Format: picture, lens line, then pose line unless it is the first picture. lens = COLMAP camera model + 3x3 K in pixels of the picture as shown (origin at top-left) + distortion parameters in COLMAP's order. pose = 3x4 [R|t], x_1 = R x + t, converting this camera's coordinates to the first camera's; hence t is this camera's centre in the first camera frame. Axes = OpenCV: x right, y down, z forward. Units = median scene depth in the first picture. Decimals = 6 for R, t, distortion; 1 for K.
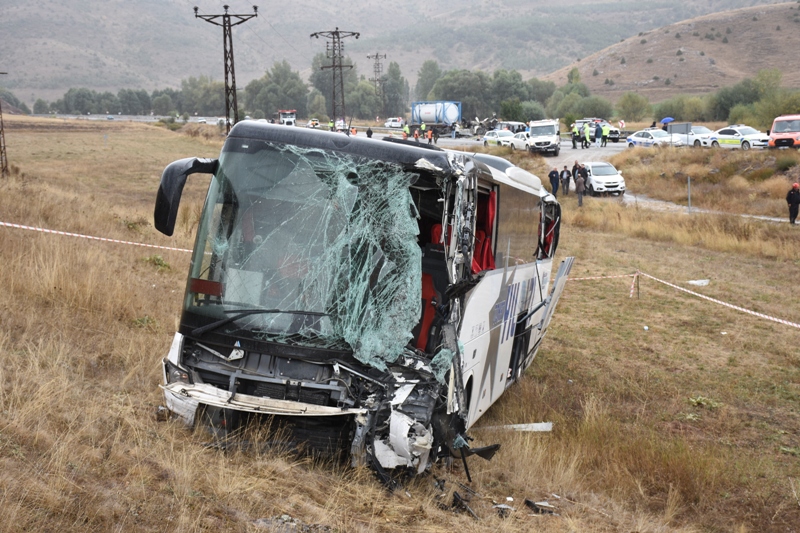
lens RADIAL K [[1321.1, 0, 403.2], [0, 1321.1, 275.4], [0, 0, 1]] dist [0.229672, 0.744923]
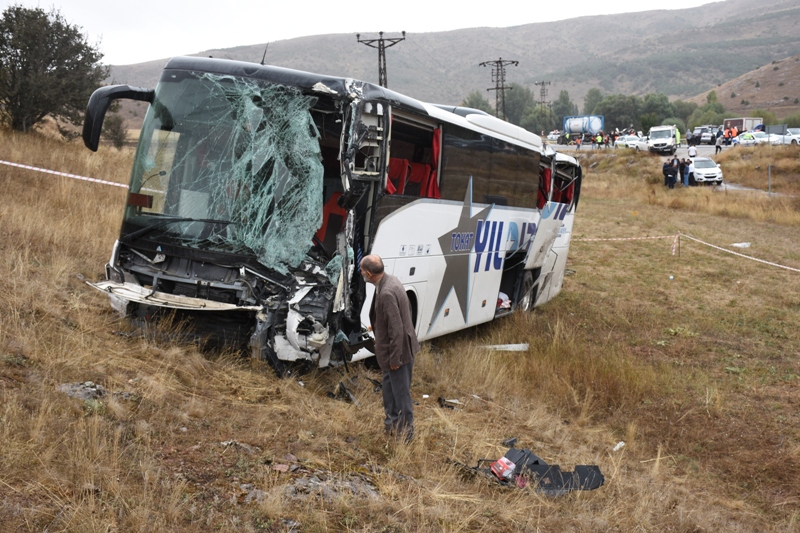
lens RADIAL K [[1031.5, 0, 403.5], [0, 1031.5, 273.9], [0, 0, 1]] dist [0.076203, 0.412603]
pose [[0.986539, 0.011419, -0.163125, 0.223900], [-0.009261, 0.999859, 0.013986, 0.057993], [0.163261, -0.012288, 0.986506, 0.153379]]
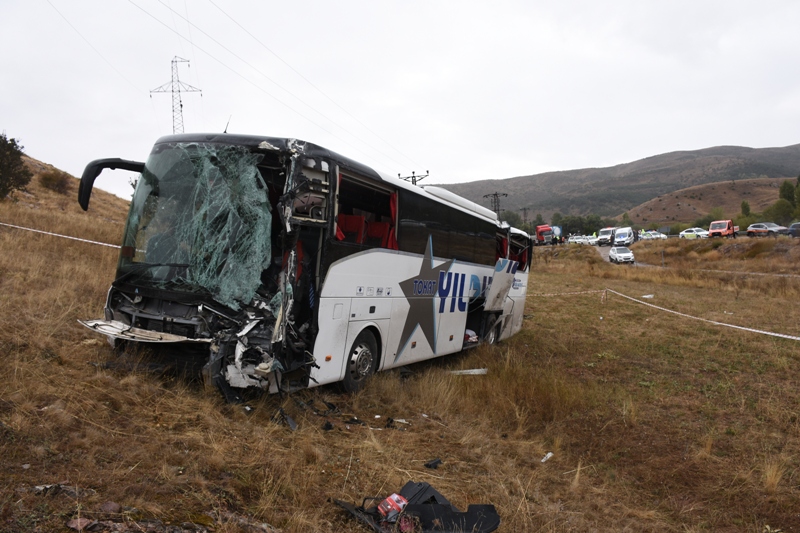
lens RADIAL K [[623.5, 0, 404.4], [0, 623.5, 273.8], [0, 0, 1]] dist [-0.153354, 0.108174]
pose [[0.973019, -0.032178, -0.228468, 0.271804], [0.015720, 0.997172, -0.073496, 0.082354], [0.230187, 0.067922, 0.970773, 0.461786]]
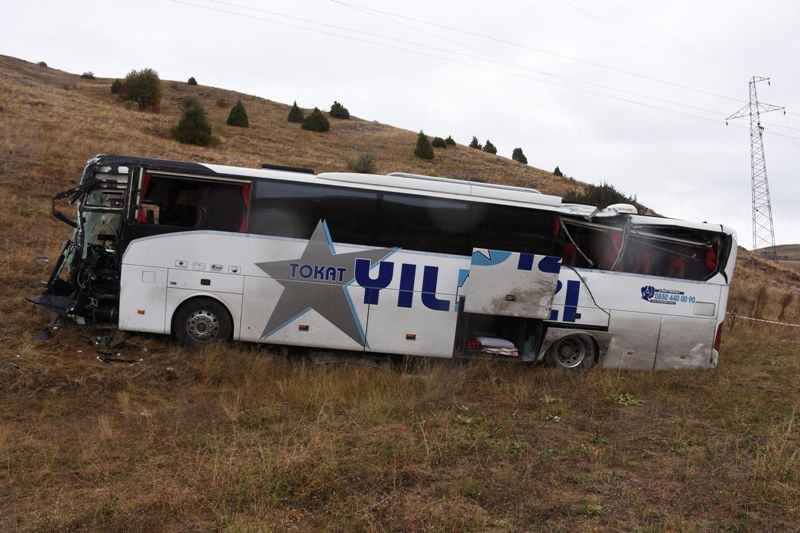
lens RADIAL K [[623.5, 0, 404.4], [0, 623.5, 273.8], [0, 0, 1]] dist [-0.153354, 0.108174]
pose [[0.316918, -0.045267, -0.947372, 0.981054], [-0.111682, 0.990130, -0.084670, 0.100346], [0.941855, 0.132638, 0.308735, 1.172759]]
